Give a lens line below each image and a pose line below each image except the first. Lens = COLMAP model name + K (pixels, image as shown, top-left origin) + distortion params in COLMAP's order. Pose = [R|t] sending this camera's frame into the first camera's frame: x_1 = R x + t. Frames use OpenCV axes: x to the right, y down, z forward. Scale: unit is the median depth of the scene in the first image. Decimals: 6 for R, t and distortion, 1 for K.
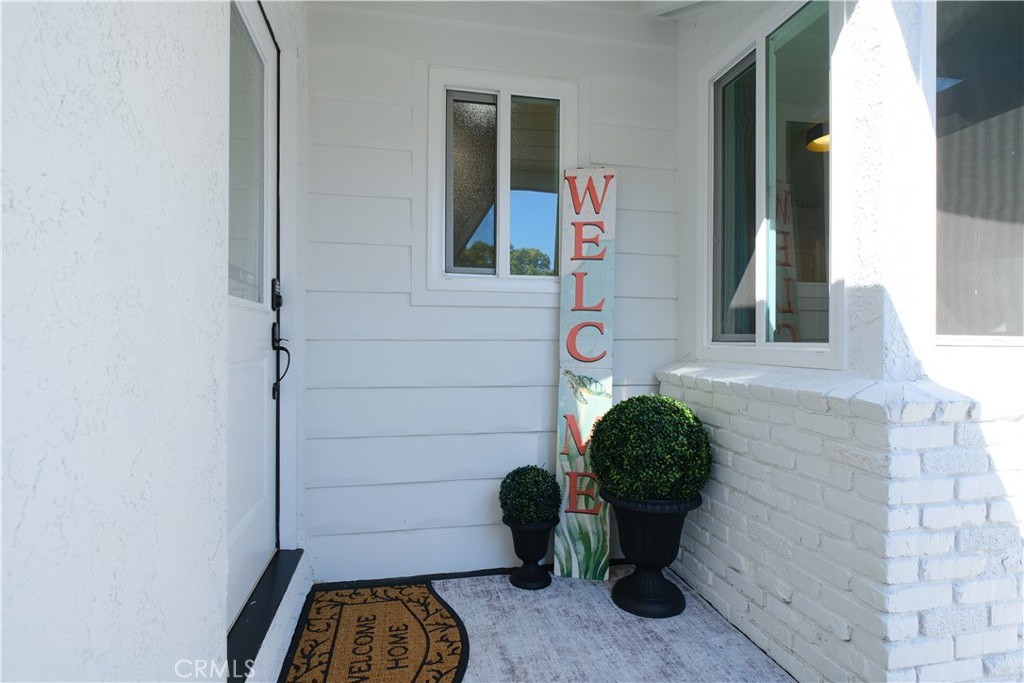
lens RADIAL K [[526.3, 0, 512.0], [0, 526.3, 341.5], [0, 0, 1]] dist [0.000837, 0.000184]
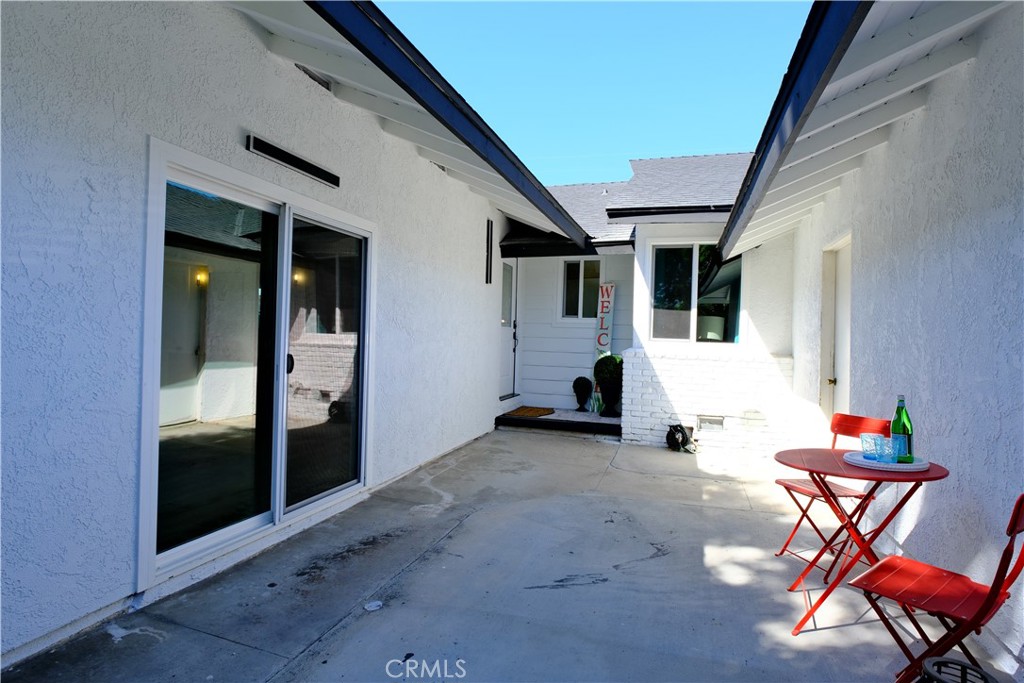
lens RADIAL K [[526.3, 0, 512.0], [0, 526.3, 341.5], [0, 0, 1]] dist [0.000837, 0.000184]
pose [[0.873872, 0.024929, -0.485516, 1.190305], [-0.027248, 0.999626, 0.002283, 0.021595], [0.485391, 0.011234, 0.874225, -2.009866]]
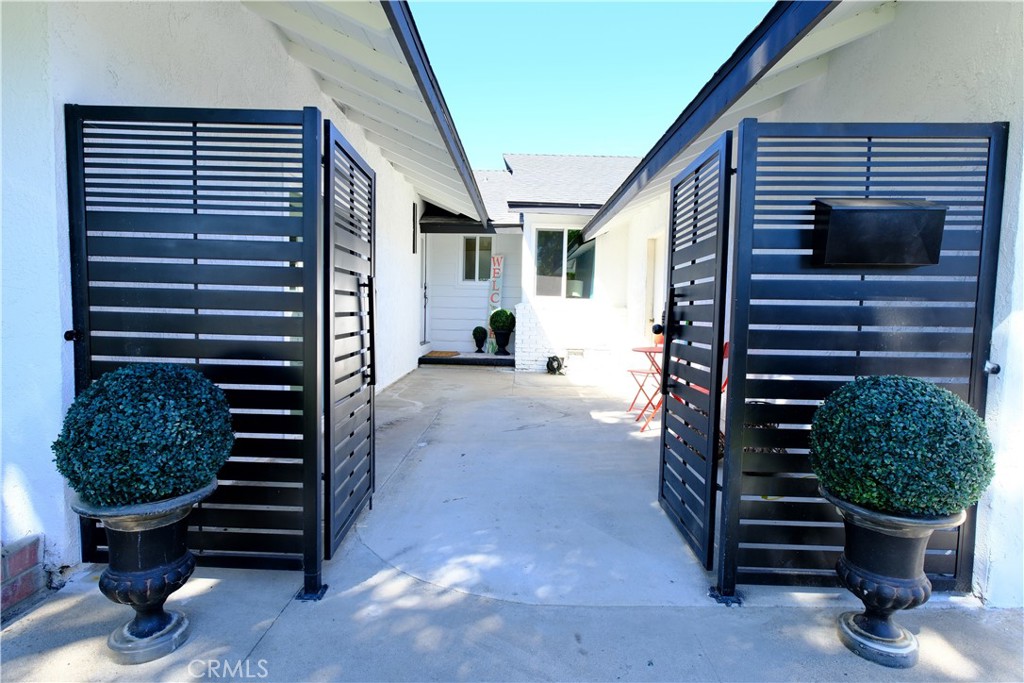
lens RADIAL K [[497.9, 0, 512.0], [0, 497.9, 341.5], [0, 0, 1]] dist [-0.003549, -0.000794]
pose [[0.977867, 0.033936, -0.206458, 1.089331], [-0.021202, 0.997752, 0.063580, 0.092540], [0.208152, -0.057795, 0.976388, -2.812819]]
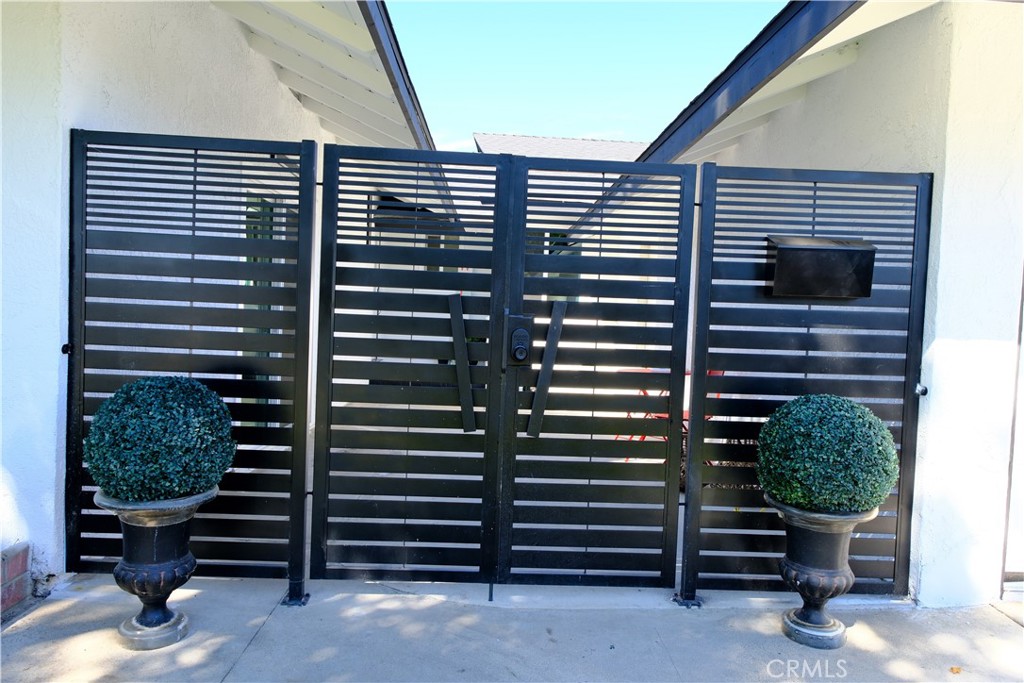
lens RADIAL K [[646.6, 0, 512.0], [0, 646.6, 341.5], [0, 0, 1]] dist [0.005834, 0.001729]
pose [[0.986788, 0.042828, -0.156253, 1.132181], [-0.038176, 0.998737, 0.032654, 0.072544], [0.157454, -0.026258, 0.987177, -3.134395]]
